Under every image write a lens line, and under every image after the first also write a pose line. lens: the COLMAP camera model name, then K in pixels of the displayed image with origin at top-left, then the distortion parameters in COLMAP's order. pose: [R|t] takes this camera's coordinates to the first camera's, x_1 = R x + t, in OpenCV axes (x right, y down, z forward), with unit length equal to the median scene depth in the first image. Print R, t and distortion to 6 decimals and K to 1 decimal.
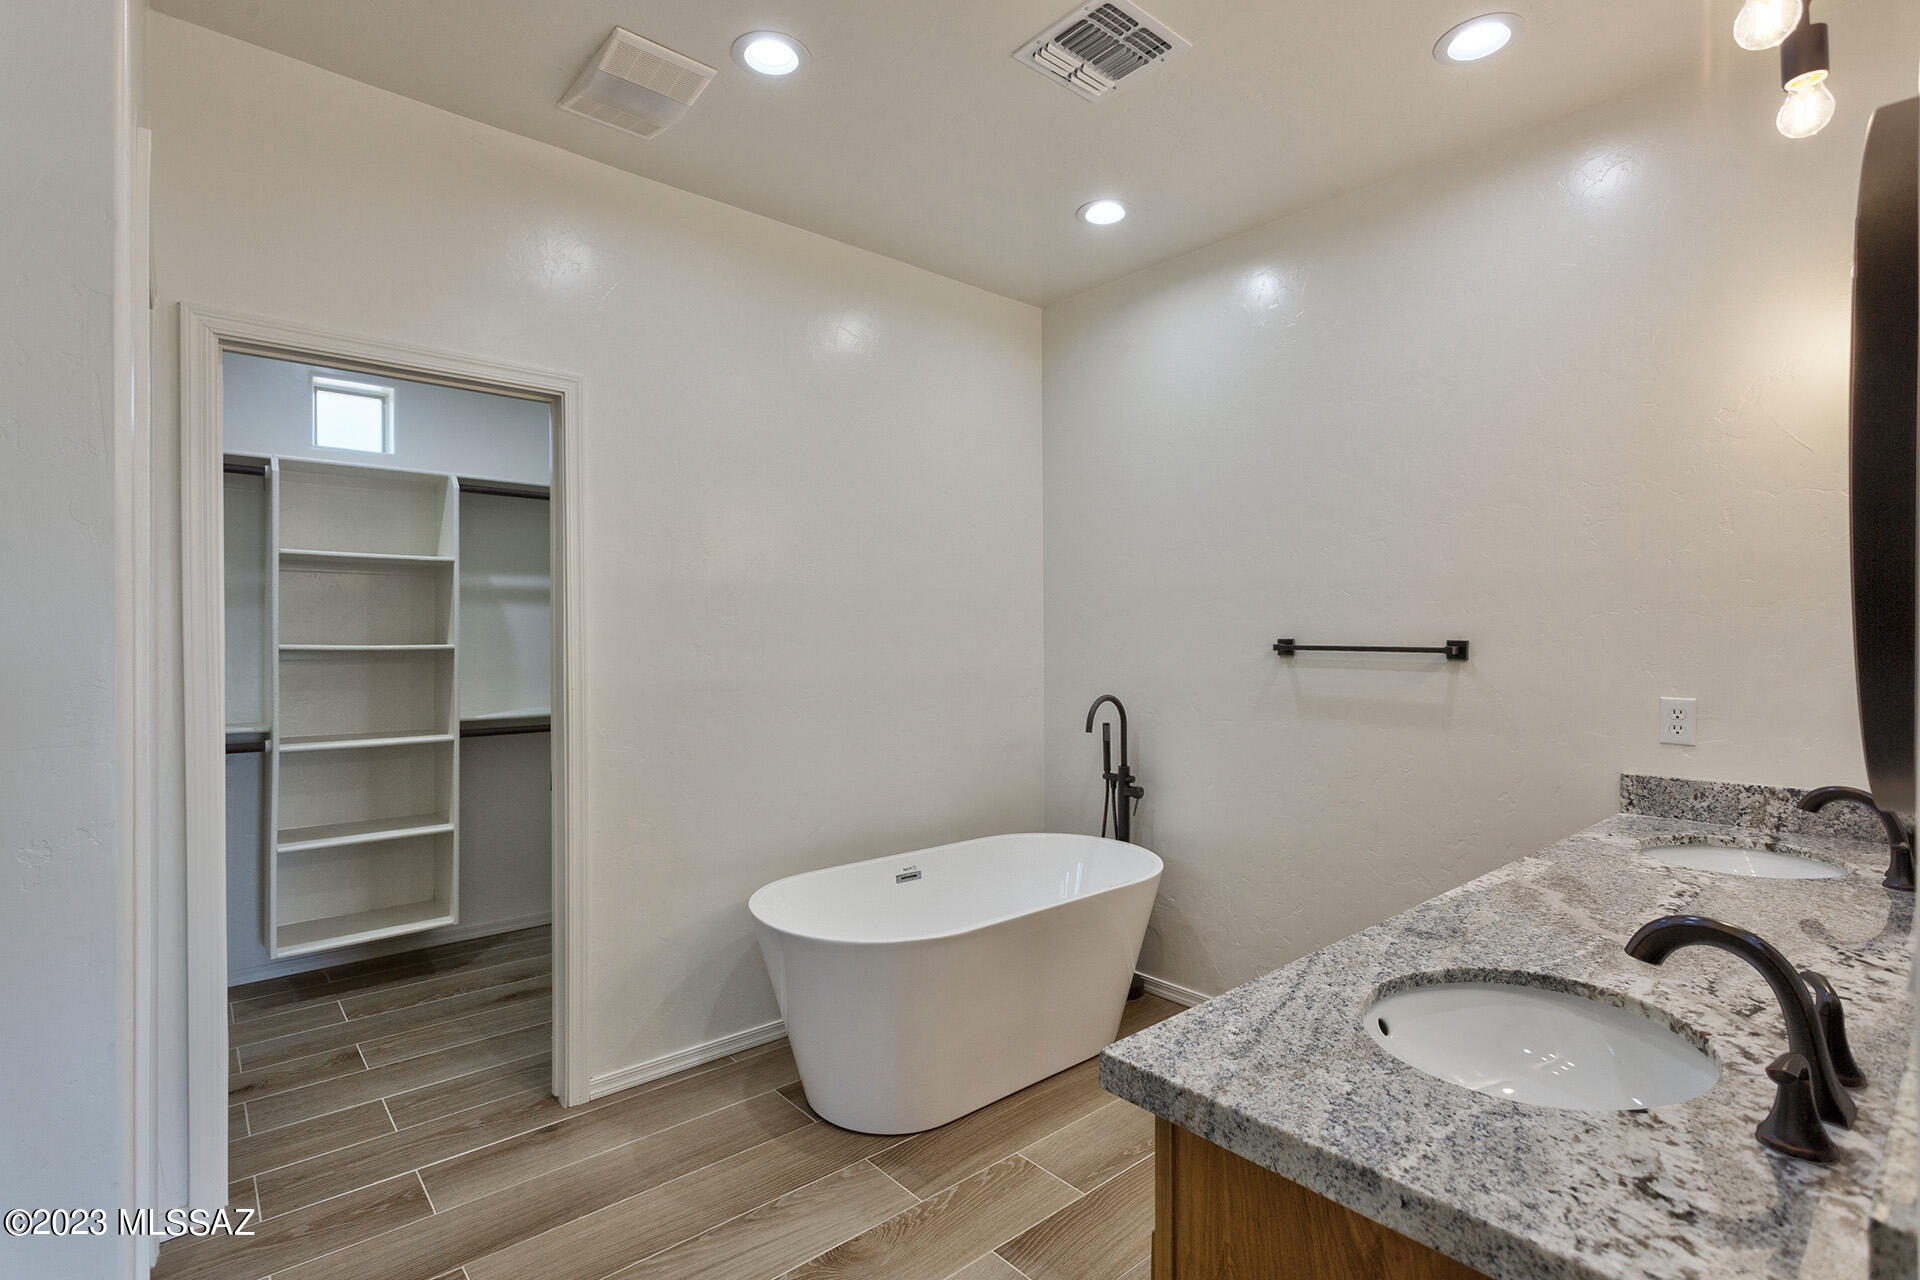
lens RADIAL K [[901.8, 0, 952.5], [0, 901.8, 639.9], [0, 0, 1]] dist [0.001283, 0.000161]
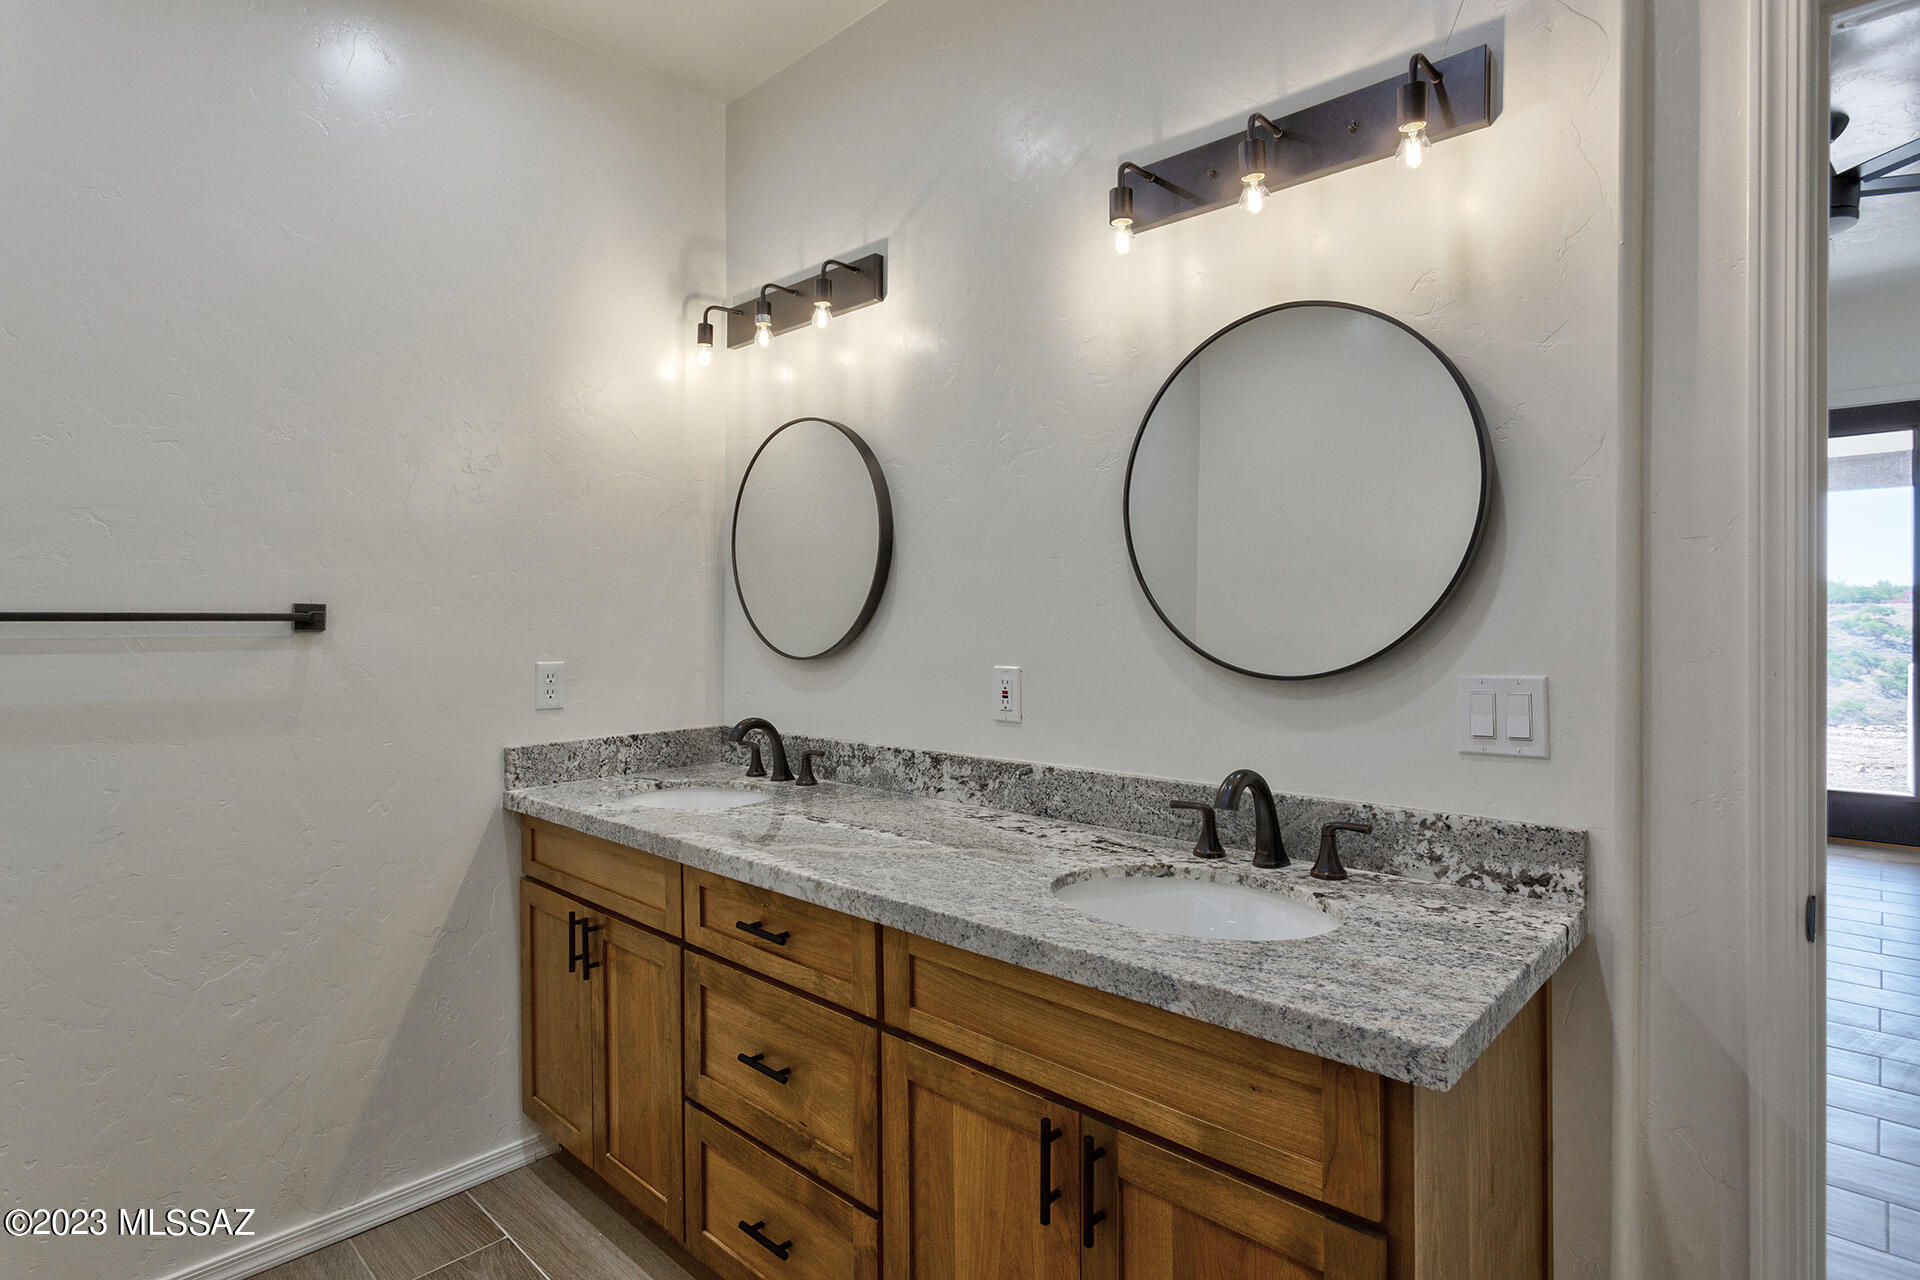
lens RADIAL K [[967.5, 0, 959.5], [0, 967.5, 634.0], [0, 0, 1]] dist [0.003568, 0.000441]
pose [[-0.096556, -0.018591, 0.995154, -0.528818], [0.009485, 0.999763, 0.019598, 0.030018], [-0.995282, 0.011331, -0.096356, 1.169189]]
